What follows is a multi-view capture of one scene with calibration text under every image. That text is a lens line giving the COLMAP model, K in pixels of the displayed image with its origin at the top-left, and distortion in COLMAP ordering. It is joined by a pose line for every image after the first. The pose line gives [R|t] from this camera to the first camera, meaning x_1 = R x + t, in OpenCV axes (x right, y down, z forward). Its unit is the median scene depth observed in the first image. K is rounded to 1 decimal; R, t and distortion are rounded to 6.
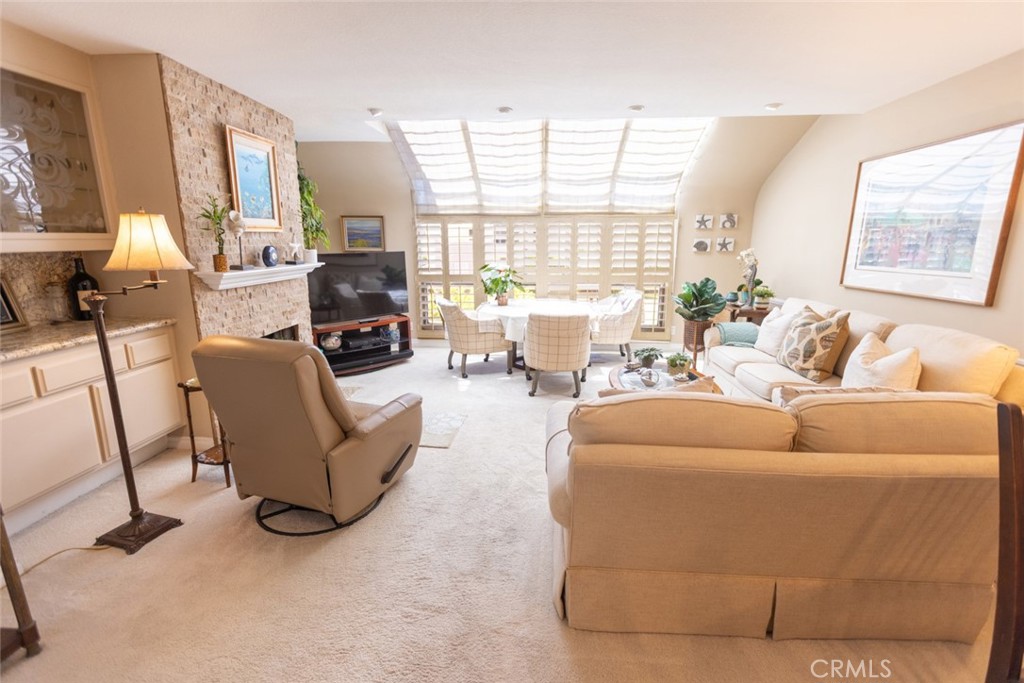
lens RADIAL K [[483.3, 0, 522.2], [0, 483.3, 351.4], [0, 0, 1]] dist [-0.002117, -0.000025]
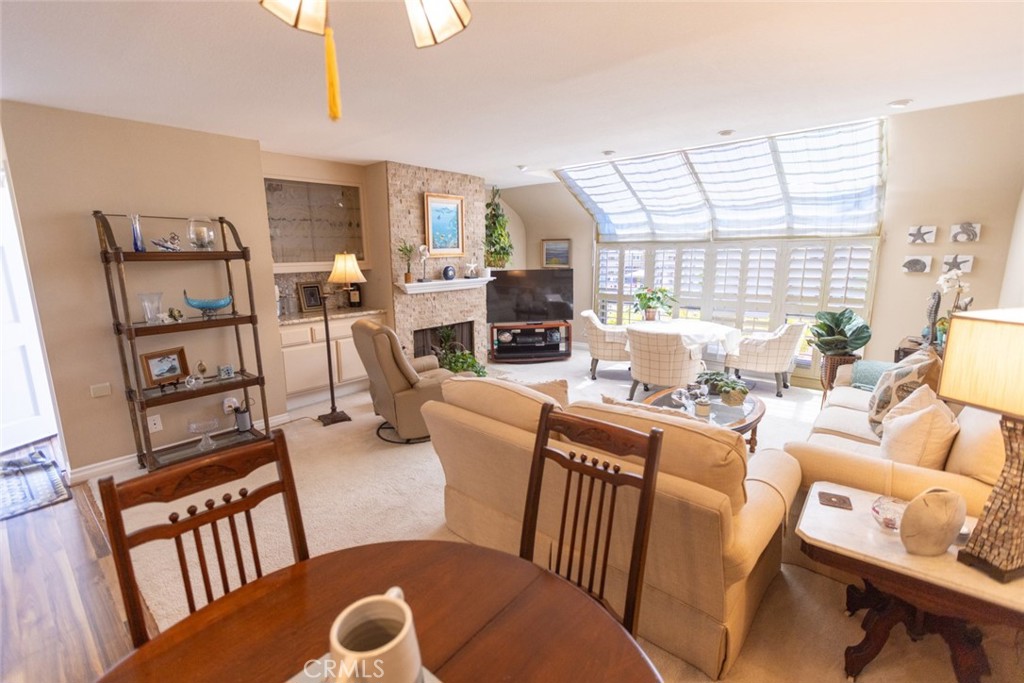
lens RADIAL K [[447.9, 0, 510.8], [0, 447.9, 343.5], [0, 0, 1]] dist [0.001606, -0.000903]
pose [[0.792706, 0.114591, -0.598737, 0.328516], [-0.142786, 0.989753, 0.000384, -0.004327], [0.592646, 0.085187, 0.800945, -0.001840]]
